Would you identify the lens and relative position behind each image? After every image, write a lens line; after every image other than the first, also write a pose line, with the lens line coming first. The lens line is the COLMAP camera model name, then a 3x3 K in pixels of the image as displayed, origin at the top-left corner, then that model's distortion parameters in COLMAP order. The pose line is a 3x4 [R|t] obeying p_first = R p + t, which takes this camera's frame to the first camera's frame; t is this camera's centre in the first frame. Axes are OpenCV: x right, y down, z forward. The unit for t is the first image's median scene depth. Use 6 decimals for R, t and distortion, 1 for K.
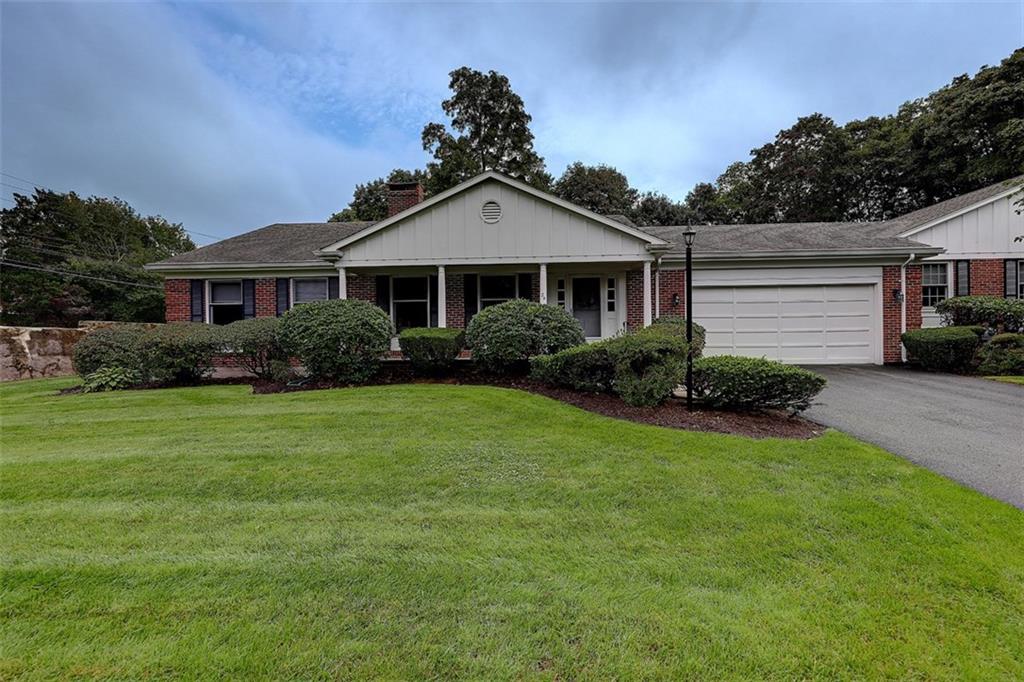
lens RADIAL K [[482.9, 0, 512.0], [0, 482.9, 341.0], [0, 0, 1]] dist [0.002394, 0.000340]
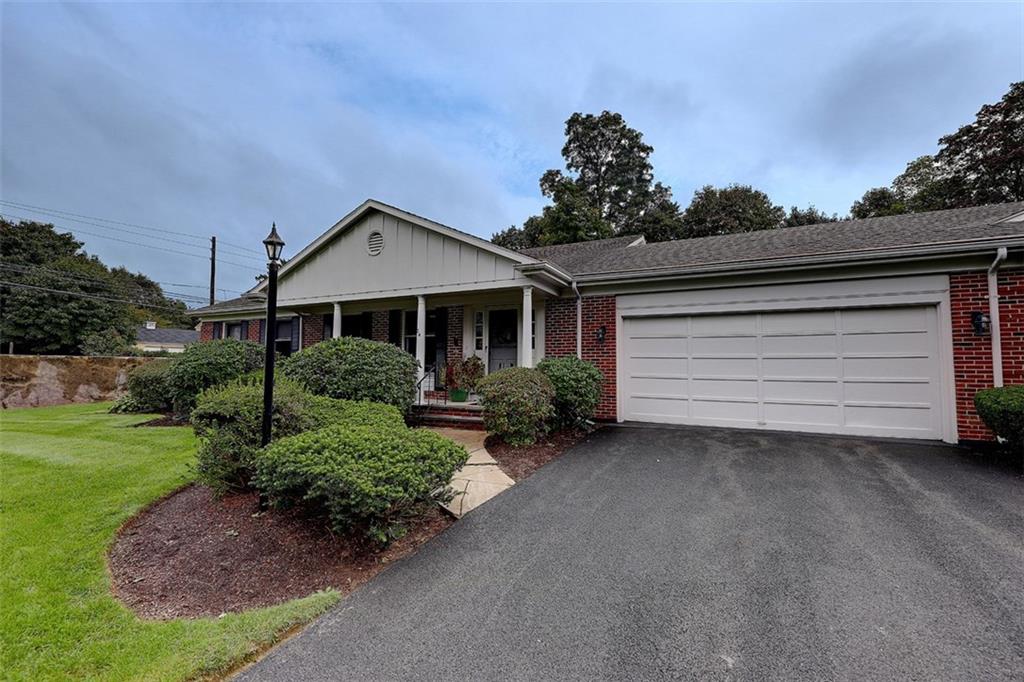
lens RADIAL K [[442.4, 0, 512.0], [0, 442.4, 341.0], [0, 0, 1]] dist [0.001543, -0.000141]
pose [[0.917107, -0.005283, -0.398606, 0.153109], [-0.021276, 0.997838, -0.062176, -0.008795], [0.398073, 0.065503, 0.915012, 0.094304]]
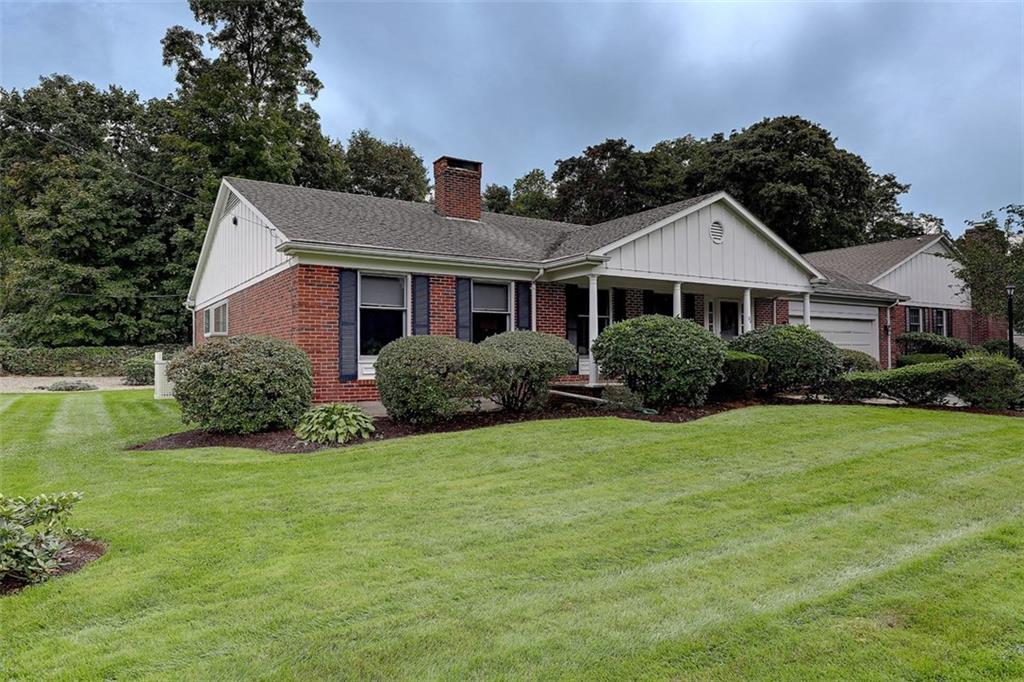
lens RADIAL K [[663.4, 0, 512.0], [0, 663.4, 341.0], [0, 0, 1]] dist [0.000707, 0.000901]
pose [[0.806340, 0.023466, 0.590987, -0.332400], [0.002218, 0.999086, -0.042696, 0.003220], [-0.591448, 0.035739, 0.805551, 0.046678]]
